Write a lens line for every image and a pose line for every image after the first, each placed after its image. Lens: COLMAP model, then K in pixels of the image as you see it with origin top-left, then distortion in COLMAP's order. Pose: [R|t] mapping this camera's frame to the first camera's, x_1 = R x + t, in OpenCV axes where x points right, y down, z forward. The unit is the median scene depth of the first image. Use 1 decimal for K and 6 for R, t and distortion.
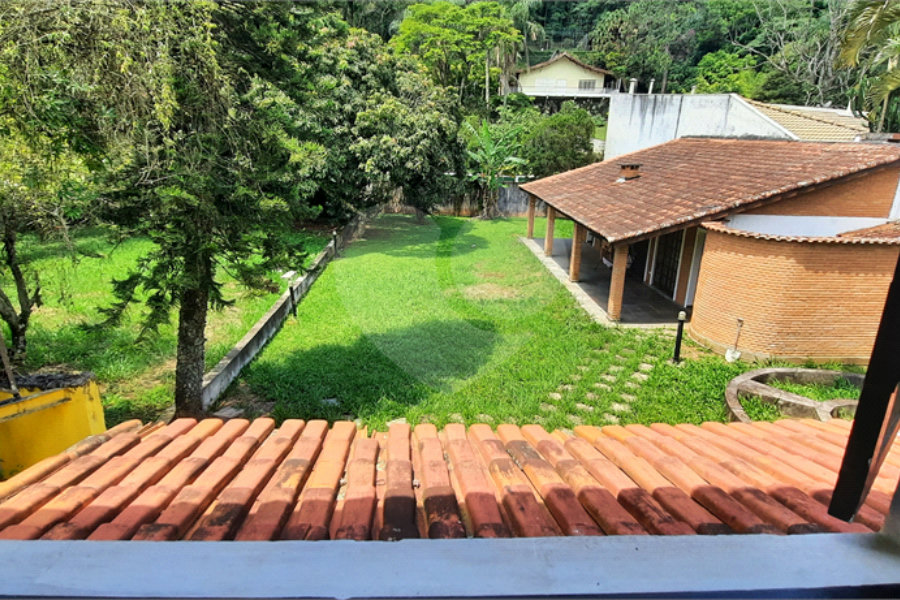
lens RADIAL K [[559.3, 0, 439.3], [0, 559.3, 297.1], [0, 0, 1]] dist [0.000153, -0.002940]
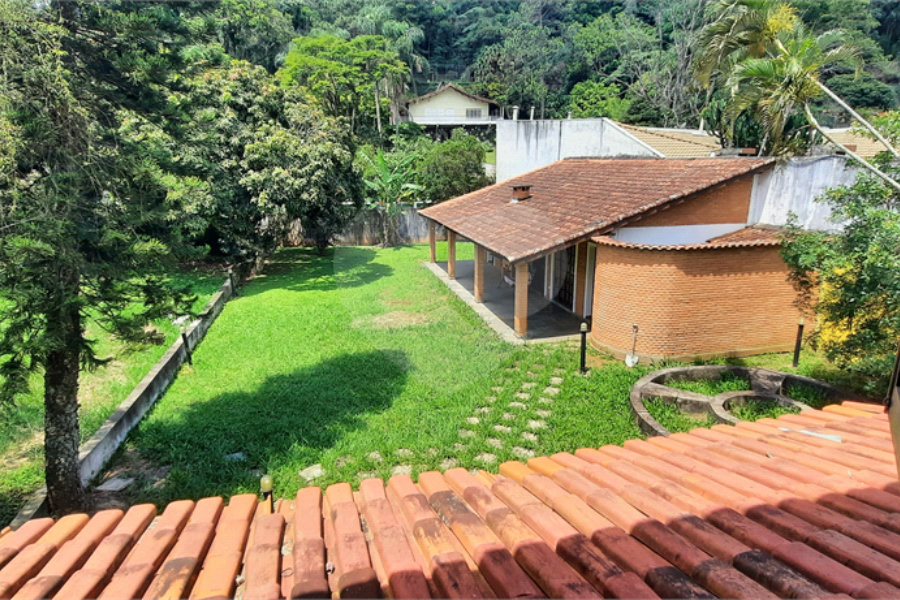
lens RADIAL K [[547.5, 0, 450.0], [0, 547.5, 300.0], [0, 0, 1]] dist [-0.004758, -0.002204]
pose [[0.979385, -0.082349, 0.184455, 0.004287], [0.089238, 0.995578, -0.029354, -0.007652], [-0.181222, 0.045209, 0.982402, 0.031901]]
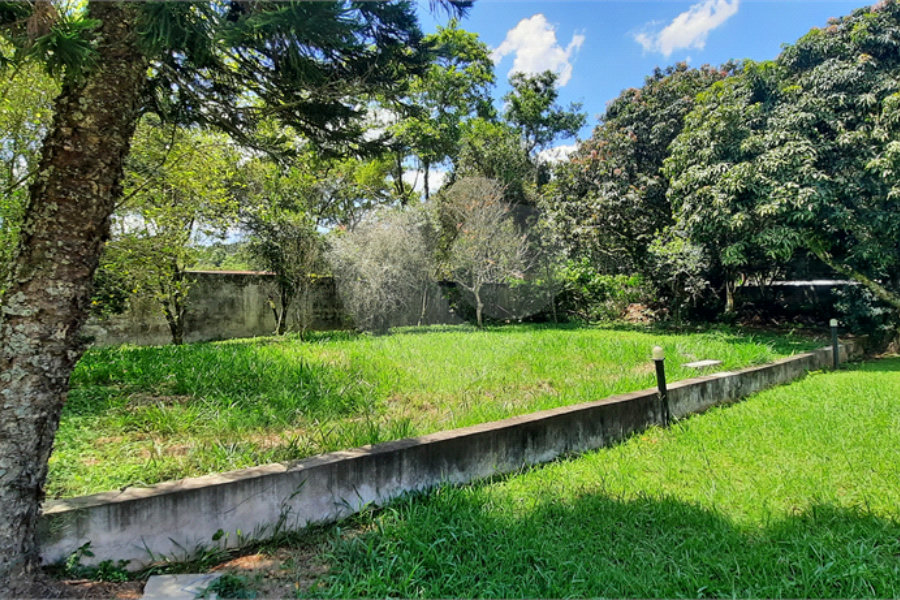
lens RADIAL K [[538.3, 0, 449.0], [0, 538.3, 278.0], [0, 0, 1]] dist [-0.005184, -0.002476]
pose [[0.634199, -0.044426, -0.771893, -0.031941], [-0.200660, 0.954682, -0.219812, 0.049720], [0.746678, 0.294293, 0.596544, 0.603462]]
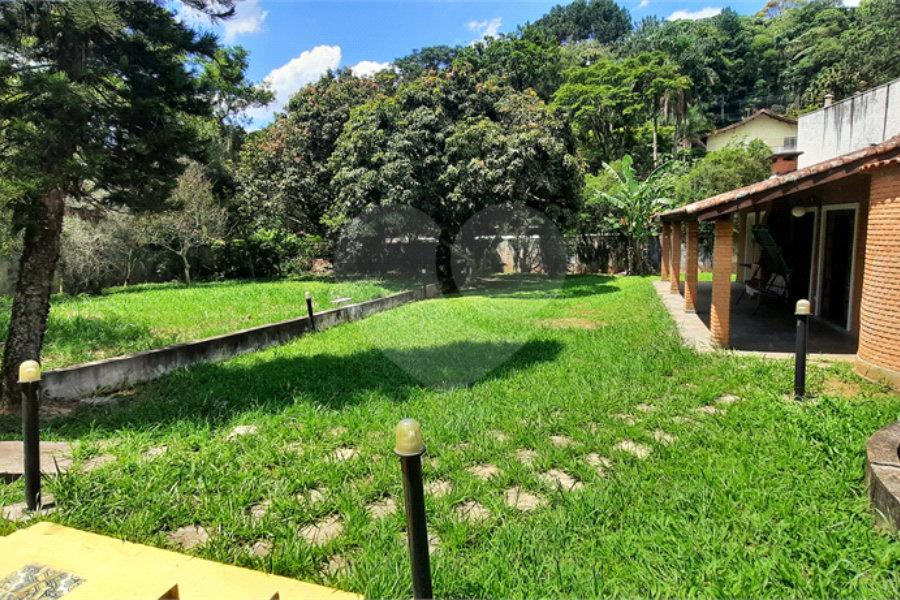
lens RADIAL K [[548.0, 0, 429.4], [0, 548.0, 299.0], [0, 0, 1]] dist [-0.011590, -0.003006]
pose [[0.926960, 0.003141, -0.375148, 0.235288], [-0.067715, 0.984942, -0.159071, 0.106566], [0.368999, 0.172855, 0.913215, 0.300122]]
